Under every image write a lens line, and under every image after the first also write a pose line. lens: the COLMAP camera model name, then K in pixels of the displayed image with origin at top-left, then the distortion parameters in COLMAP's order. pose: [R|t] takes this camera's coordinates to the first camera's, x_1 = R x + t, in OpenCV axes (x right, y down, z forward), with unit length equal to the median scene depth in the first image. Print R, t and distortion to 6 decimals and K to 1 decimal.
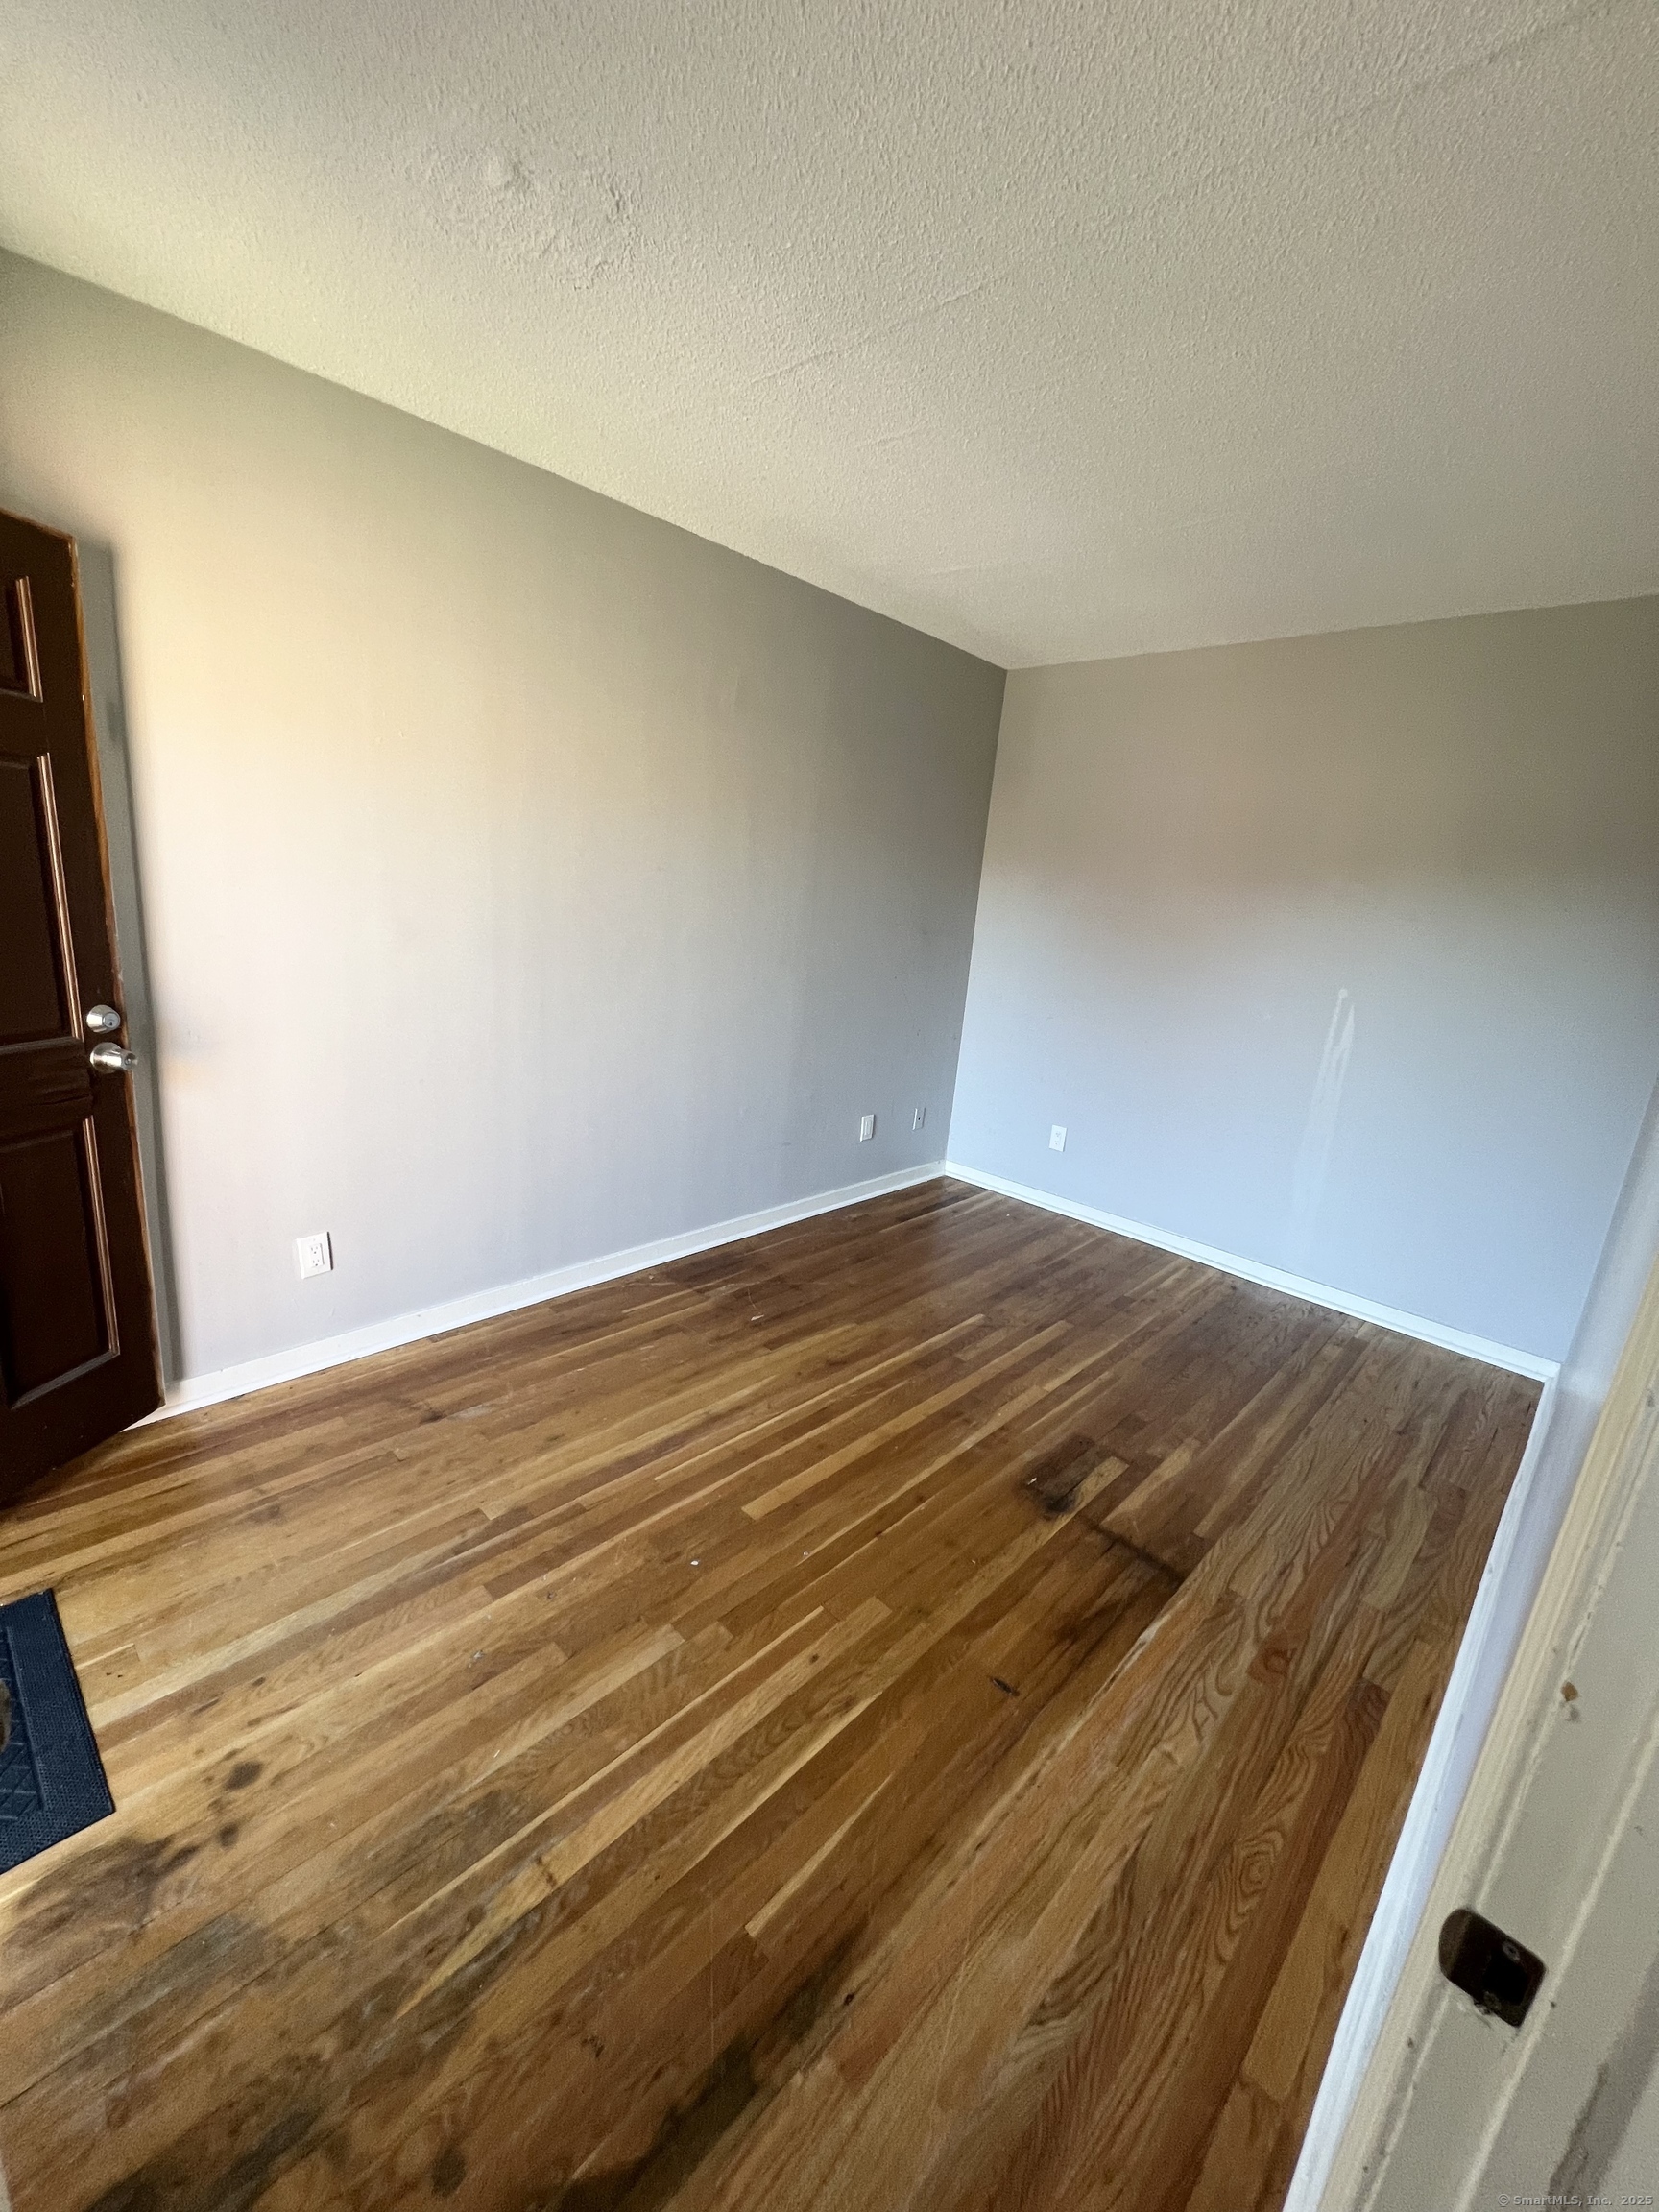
lens RADIAL K [[882.1, 0, 823.6], [0, 882.1, 1109.1], [0, 0, 1]] dist [0.001080, -0.000683]
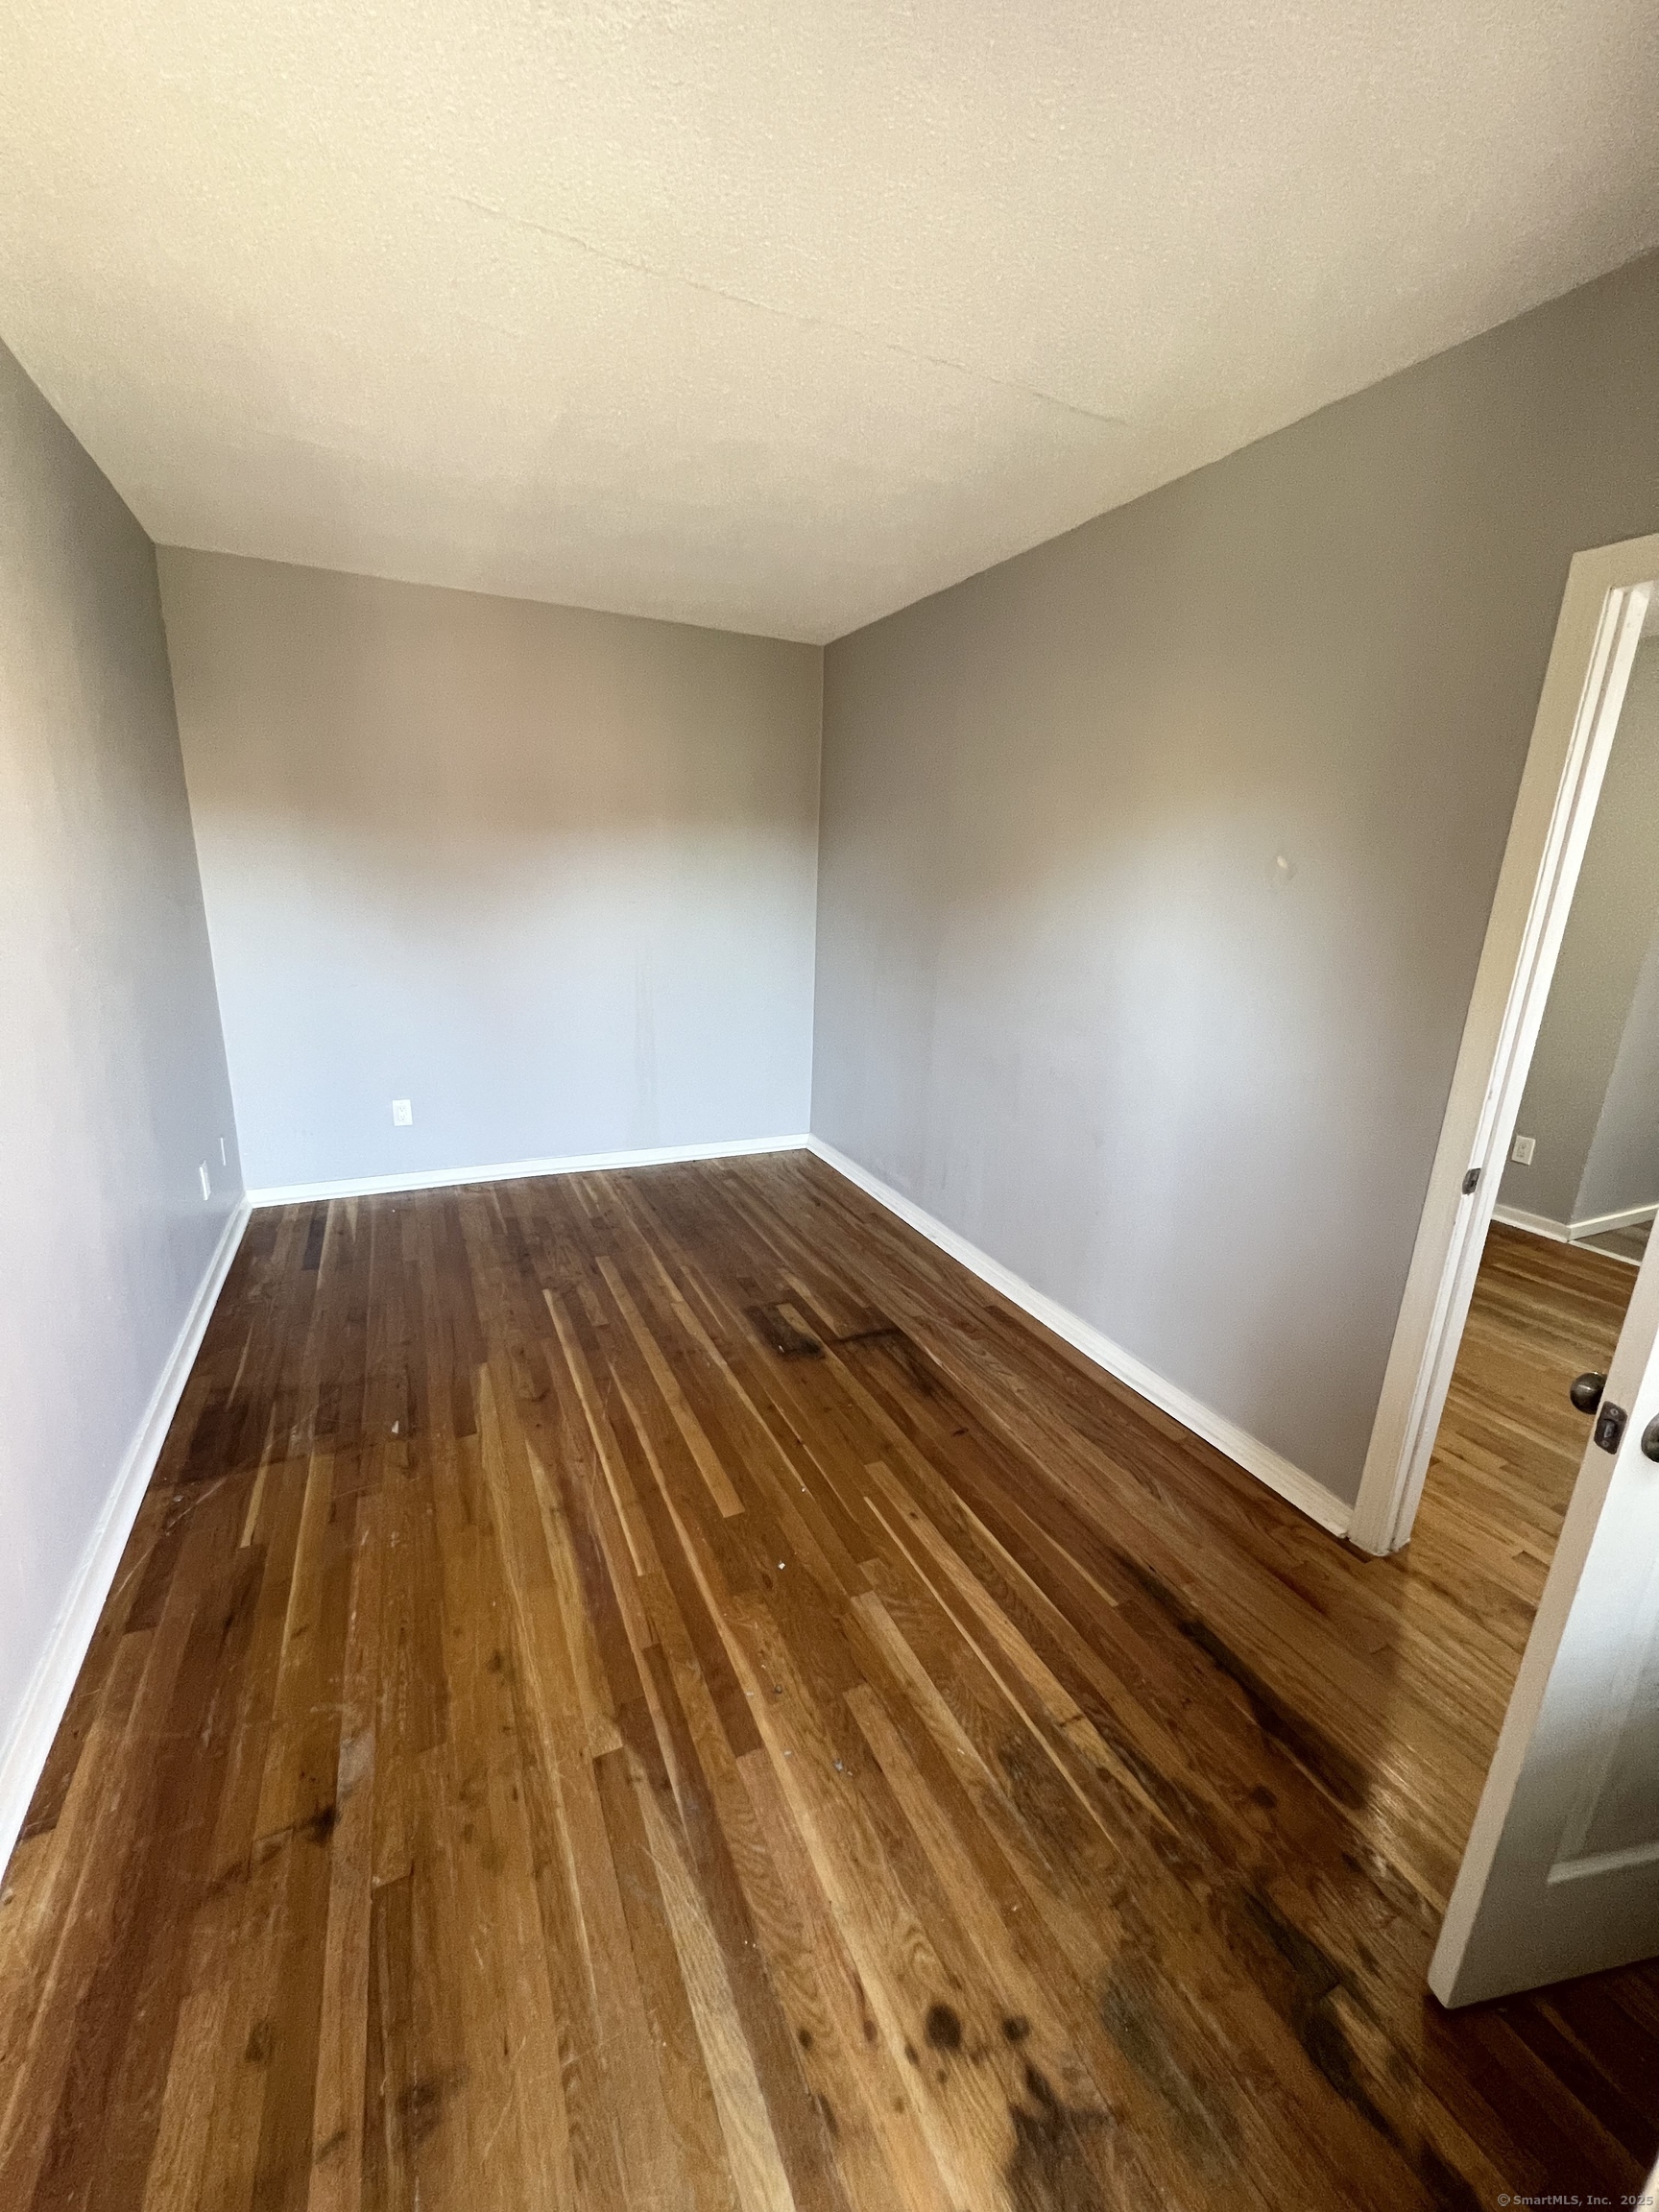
lens RADIAL K [[882.1, 0, 827.4], [0, 882.1, 1105.0], [0, 0, 1]] dist [0.001080, -0.000683]
pose [[0.353899, -0.307428, 0.883314, -0.909721], [0.225775, 0.944585, 0.238296, -0.219484], [-0.907624, 0.115098, 0.403698, 0.523880]]
